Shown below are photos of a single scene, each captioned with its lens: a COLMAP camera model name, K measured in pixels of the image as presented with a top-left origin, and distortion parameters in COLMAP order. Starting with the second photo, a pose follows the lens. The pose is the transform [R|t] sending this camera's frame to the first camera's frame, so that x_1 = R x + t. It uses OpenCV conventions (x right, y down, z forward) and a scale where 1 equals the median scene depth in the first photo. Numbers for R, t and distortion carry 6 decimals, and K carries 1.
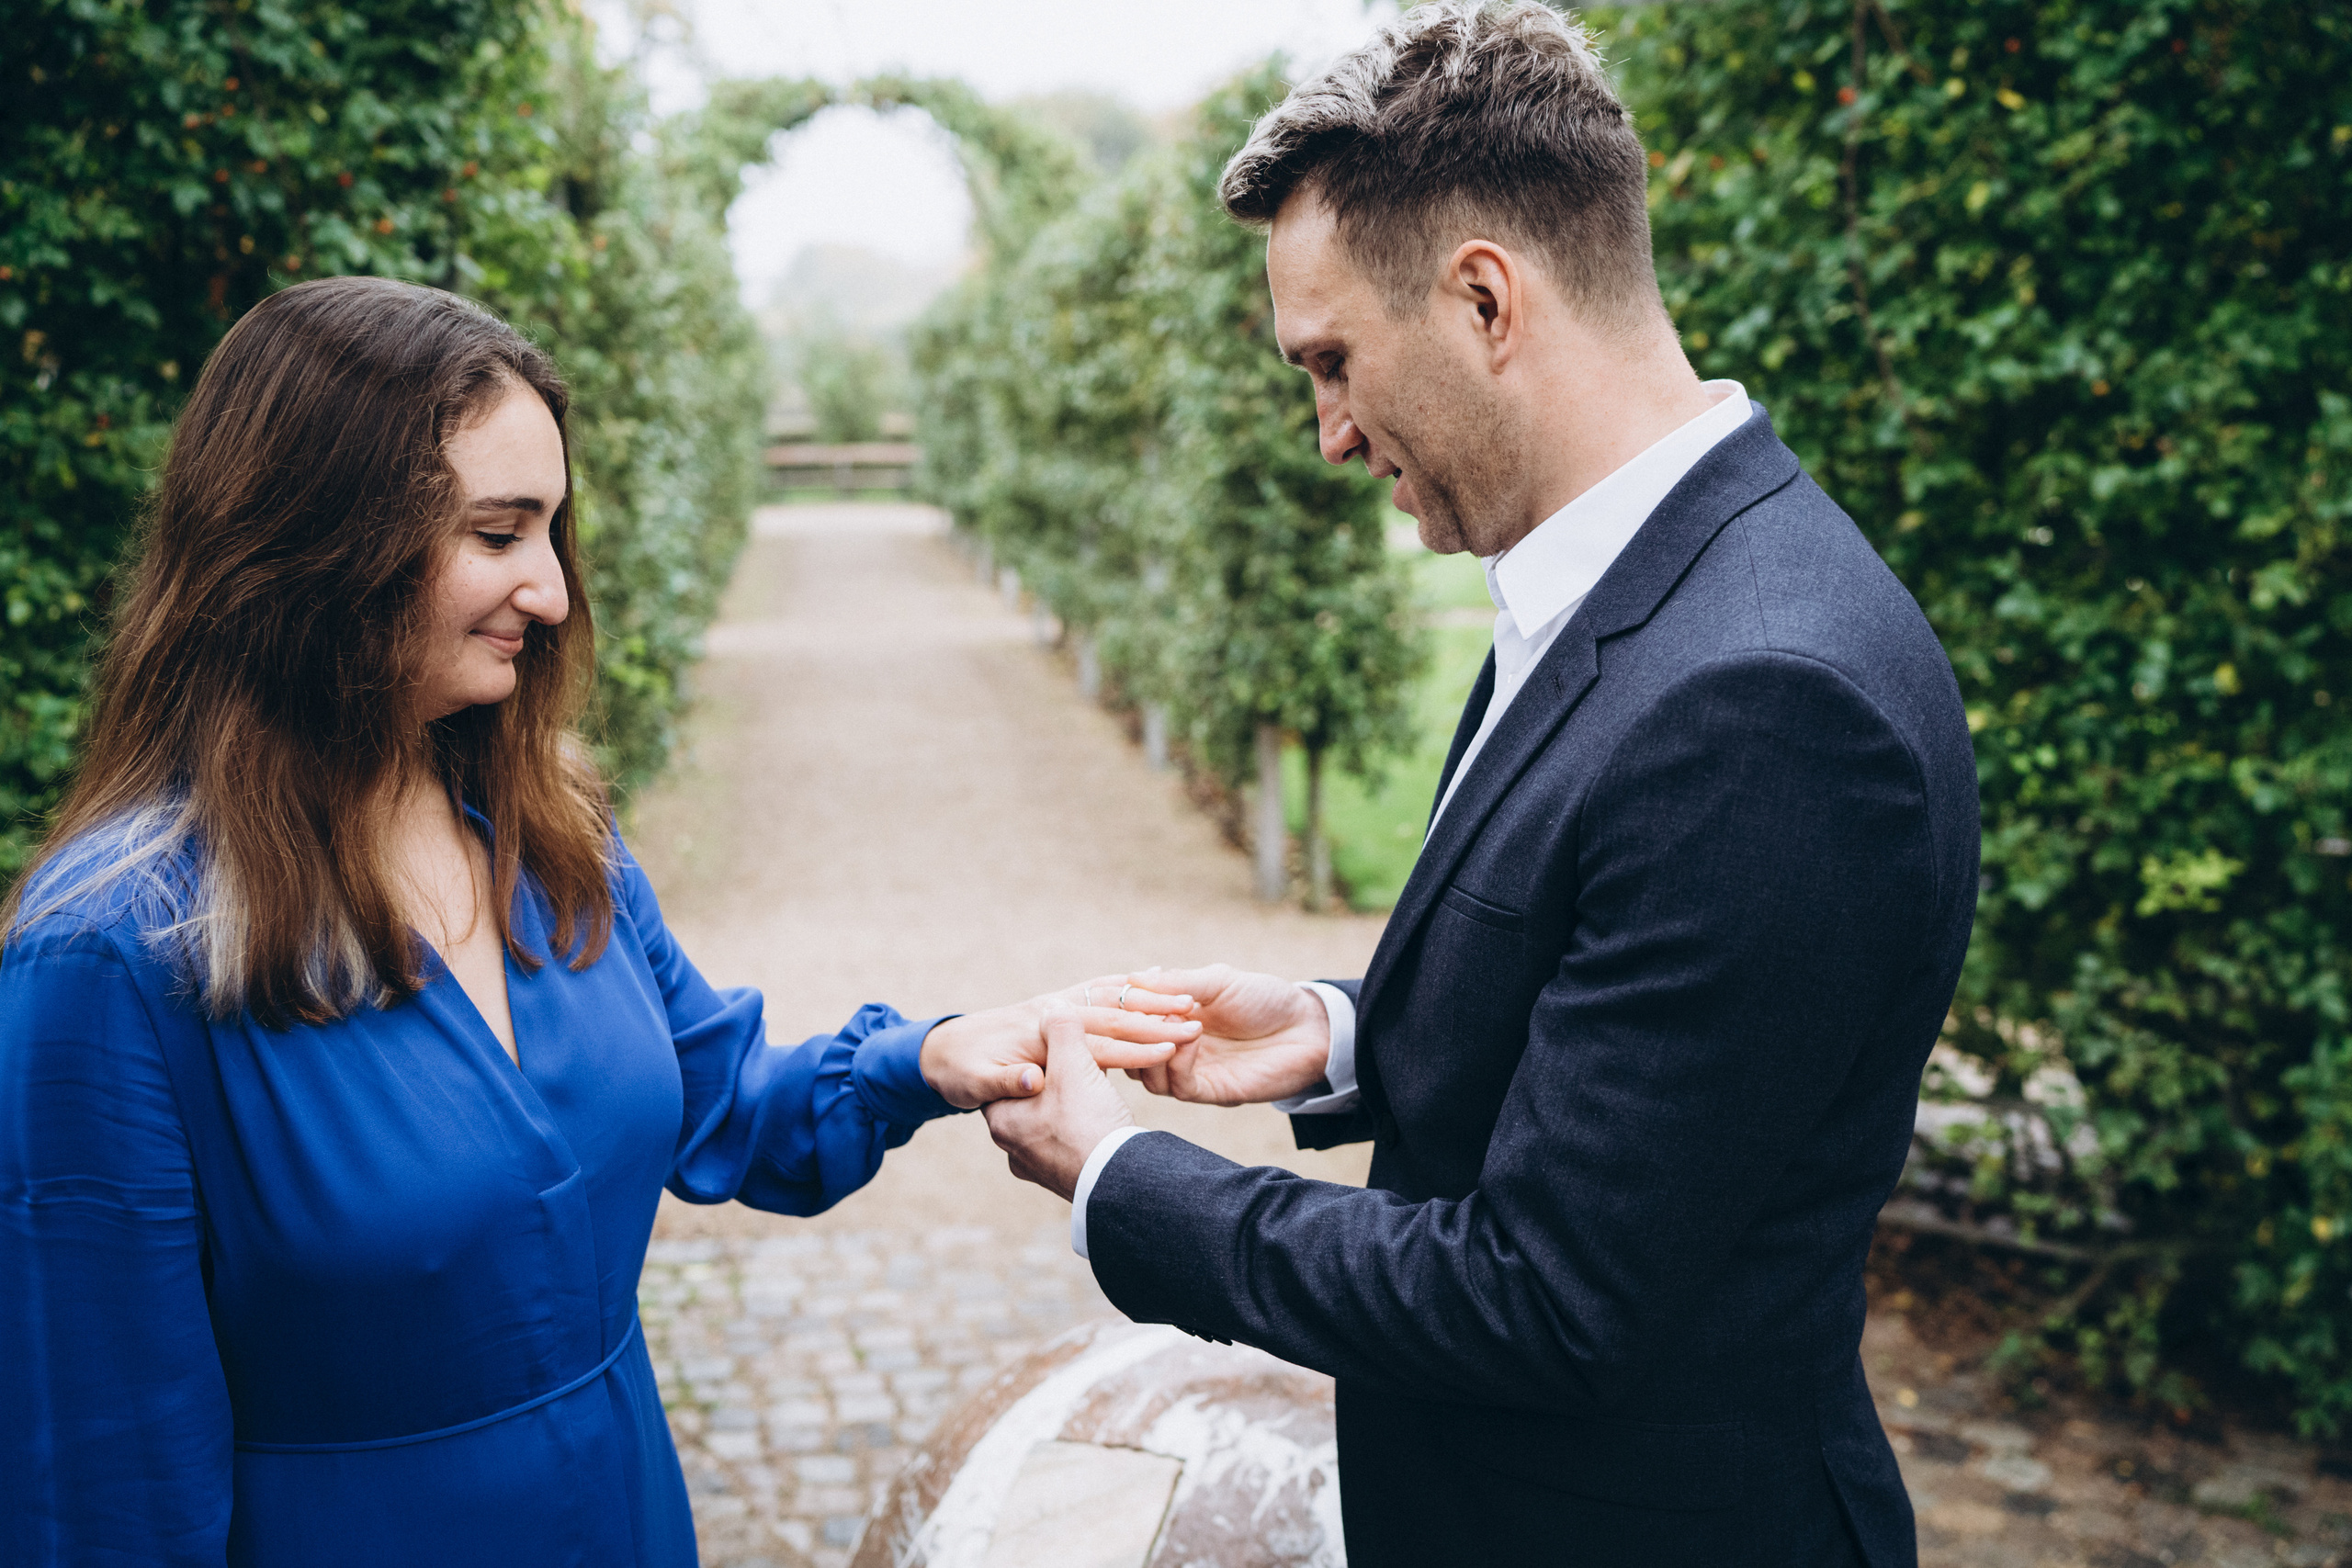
lens RADIAL K [[2318.7, 0, 1222.5], [0, 2318.7, 840.7], [0, 0, 1]] dist [-0.048448, 0.000000]
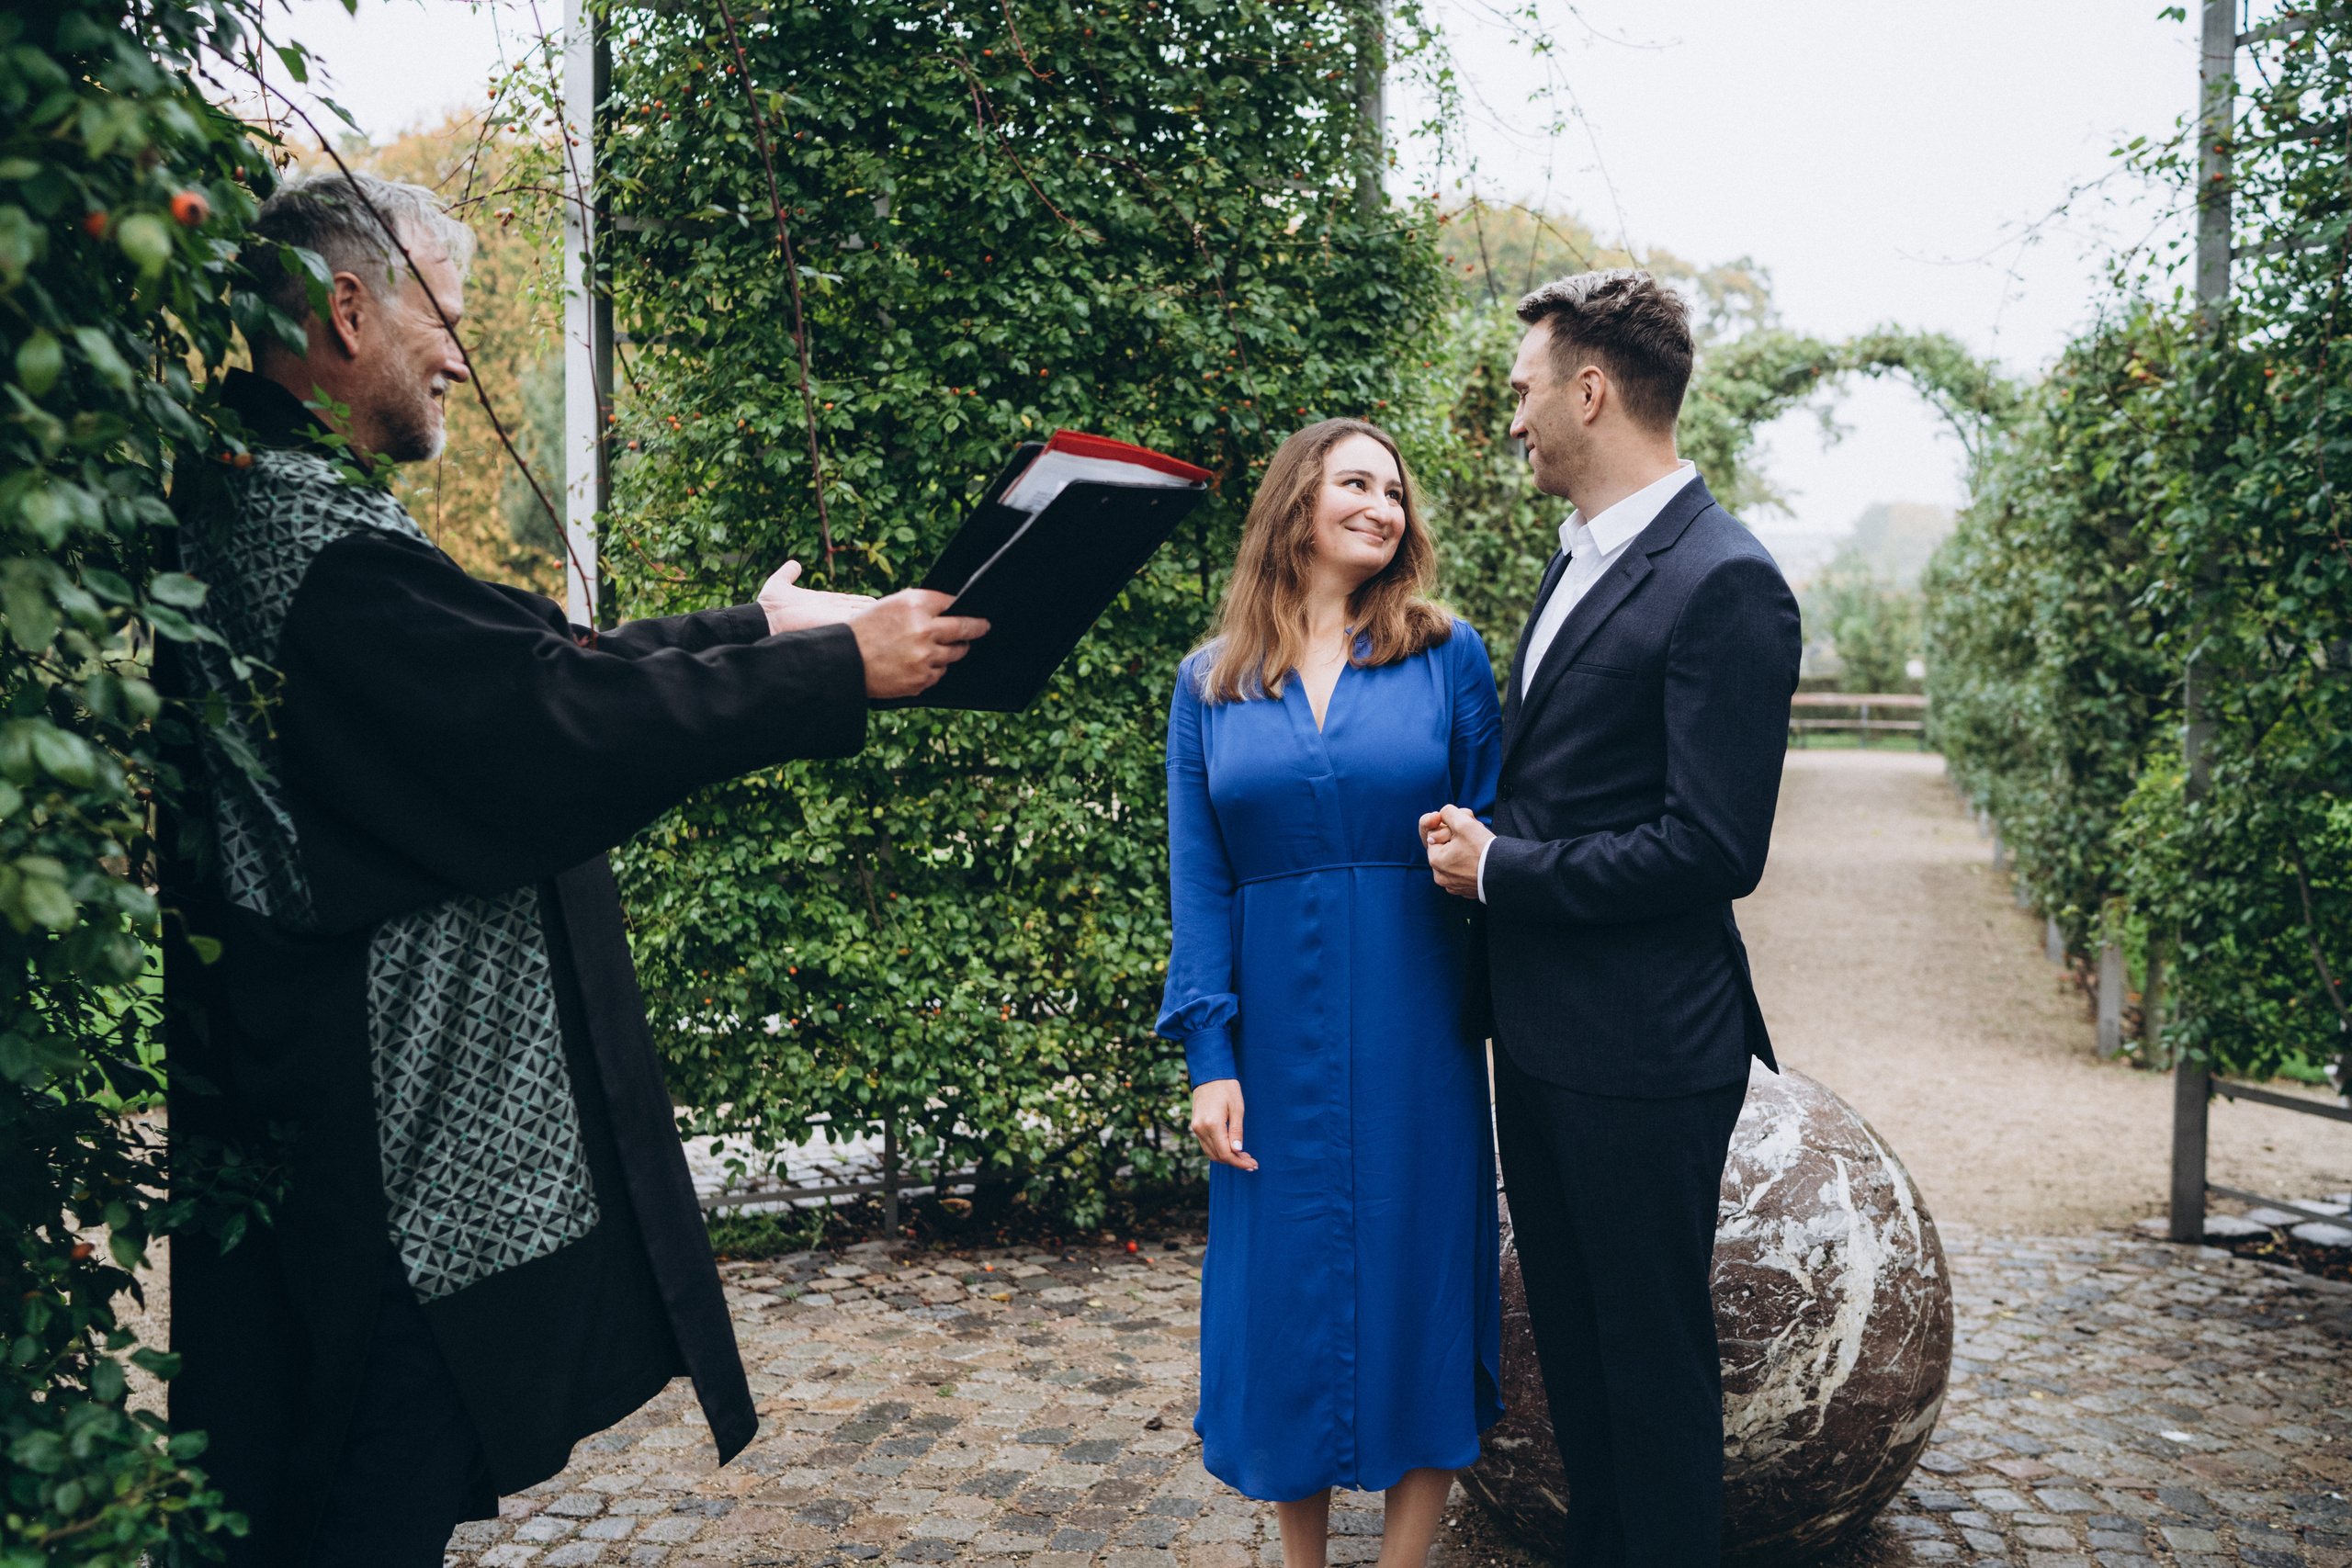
lens RADIAL K [[2318.7, 0, 1219.7], [0, 2318.7, 844.8], [0, 0, 1]] dist [-0.048448, 0.000000]
pose [[0.899979, 0.046514, -0.433444, 0.268947], [-0.093873, 0.991643, -0.088496, 0.151311], [0.425705, 0.120333, 0.896825, -0.407320]]
